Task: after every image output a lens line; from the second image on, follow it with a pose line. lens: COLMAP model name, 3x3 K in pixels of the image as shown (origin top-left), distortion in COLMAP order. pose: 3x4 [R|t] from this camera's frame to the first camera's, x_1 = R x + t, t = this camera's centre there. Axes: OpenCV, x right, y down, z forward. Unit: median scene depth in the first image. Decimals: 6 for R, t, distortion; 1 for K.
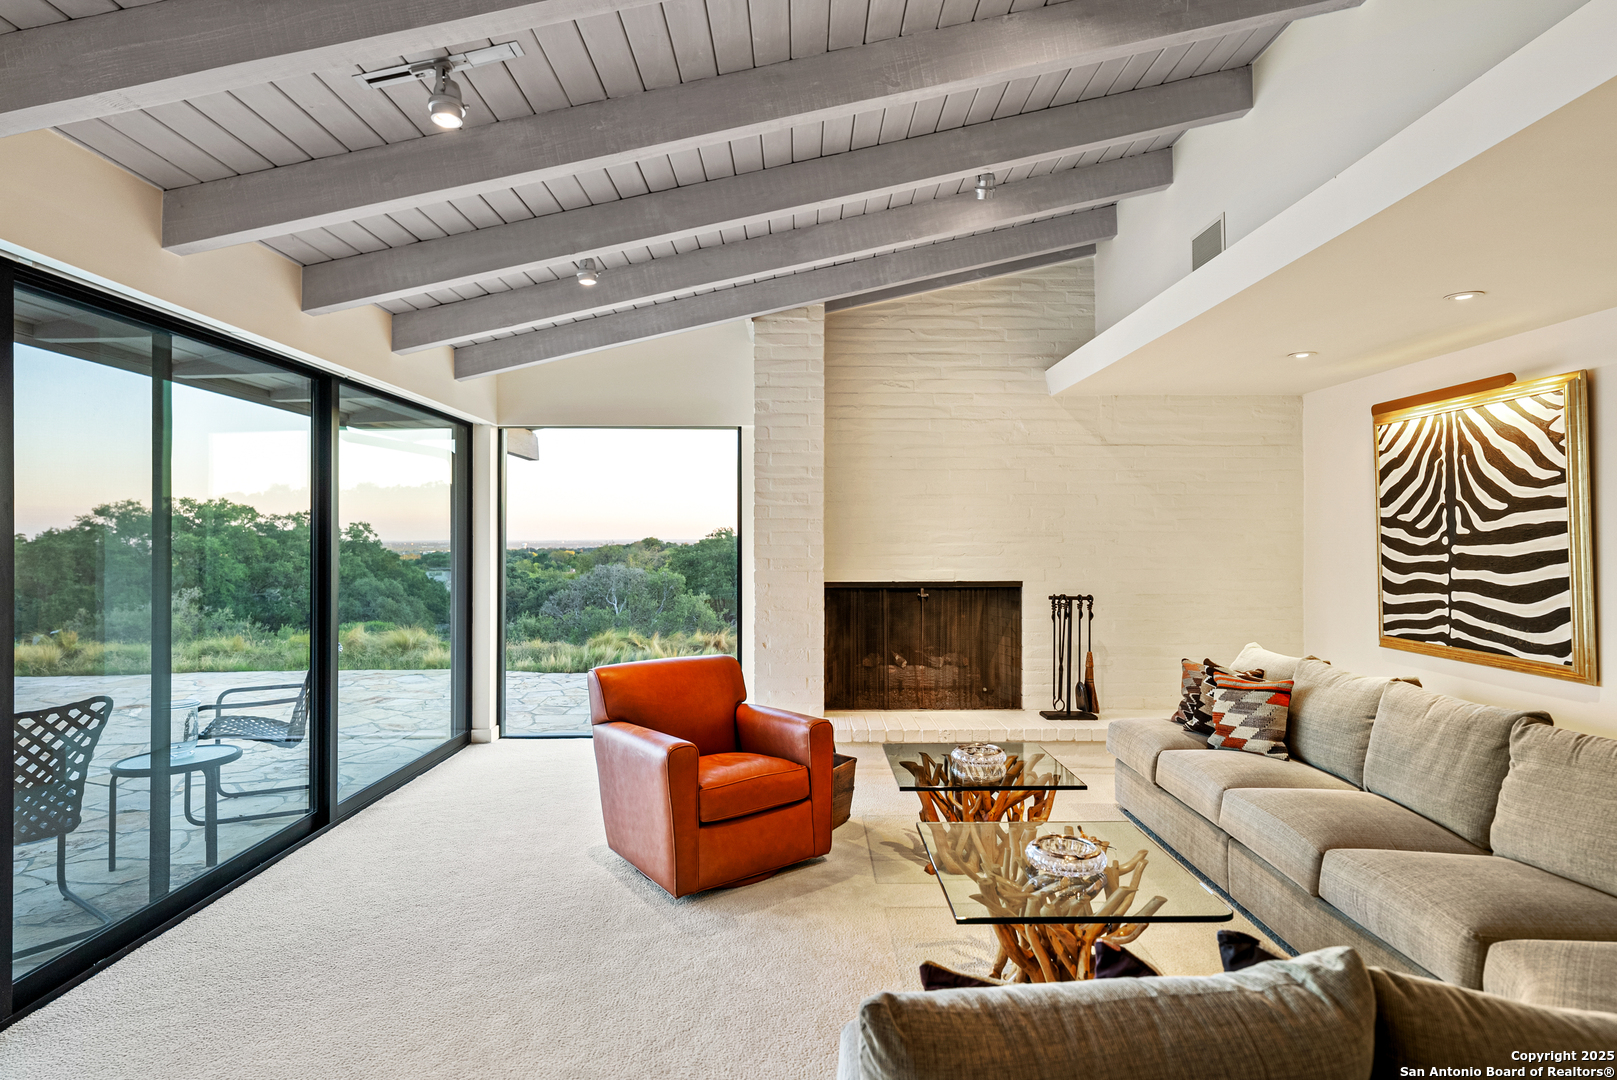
lens RADIAL K [[858.3, 0, 809.2], [0, 858.3, 533.2], [0, 0, 1]] dist [0.003997, -0.002004]
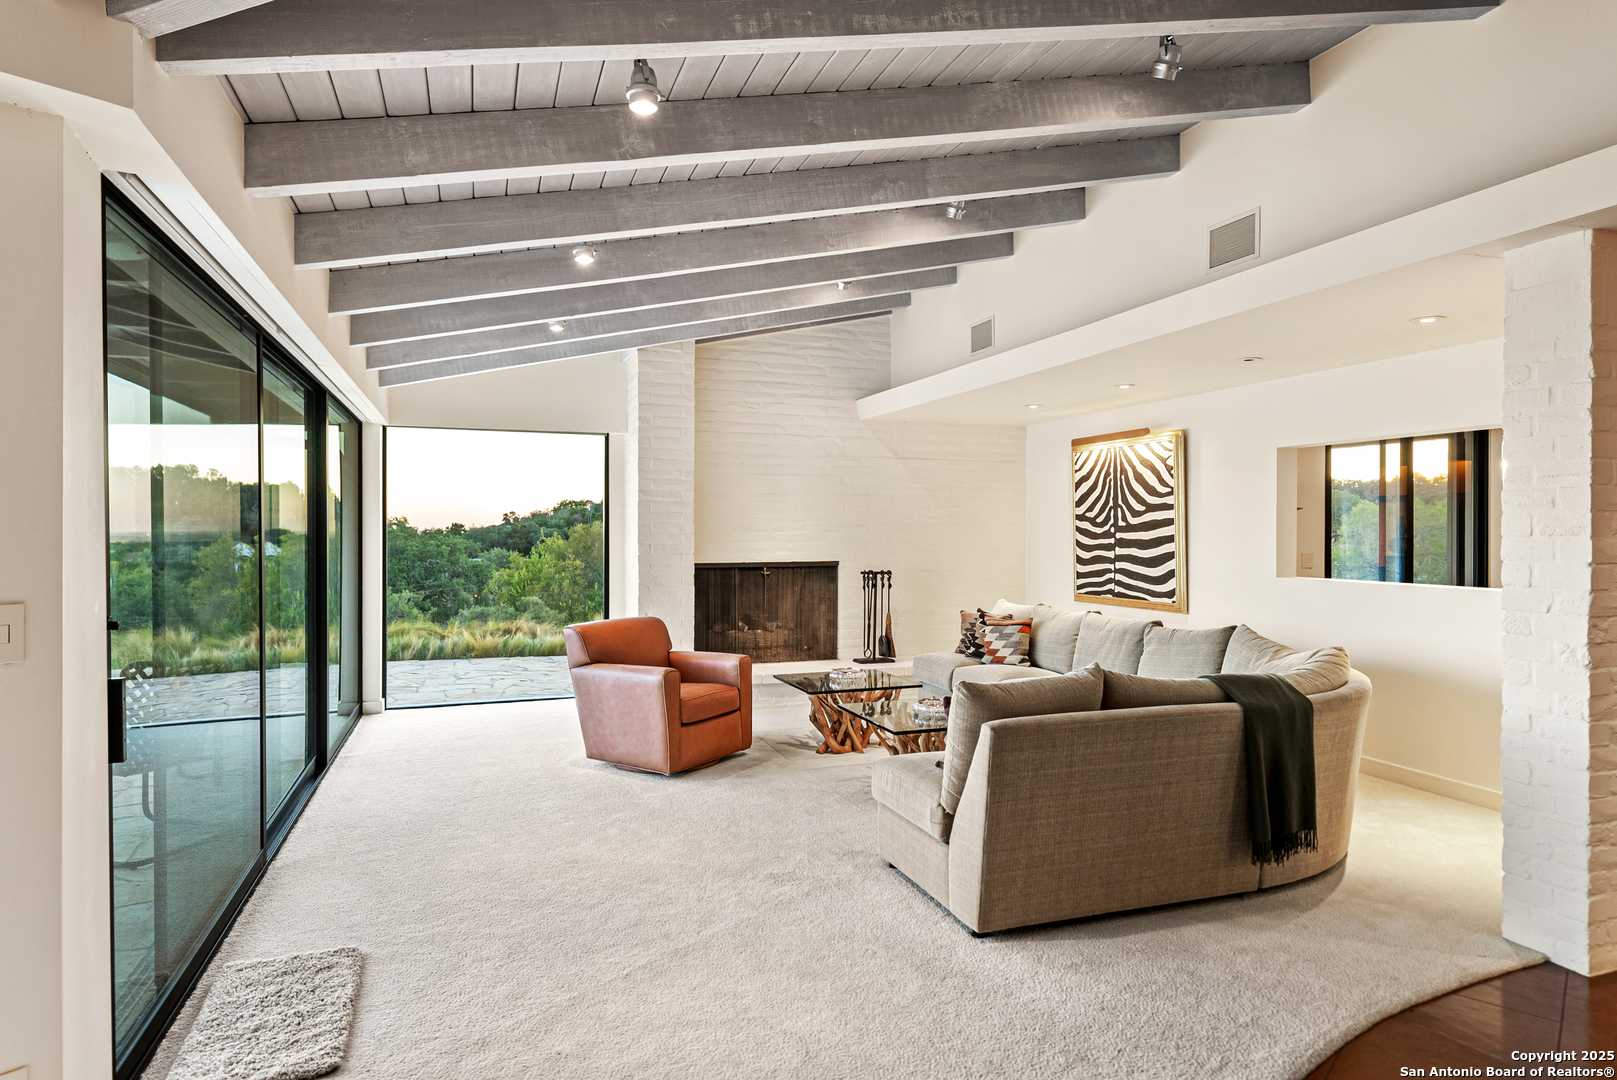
lens RADIAL K [[937.0, 0, 808.5], [0, 937.0, 540.0], [0, 0, 1]] dist [0.000155, 0.000074]
pose [[0.945267, -0.002696, 0.326286, -0.340786], [-0.002791, 0.999863, 0.016345, 0.000888], [-0.326285, -0.016361, 0.945130, -0.432999]]
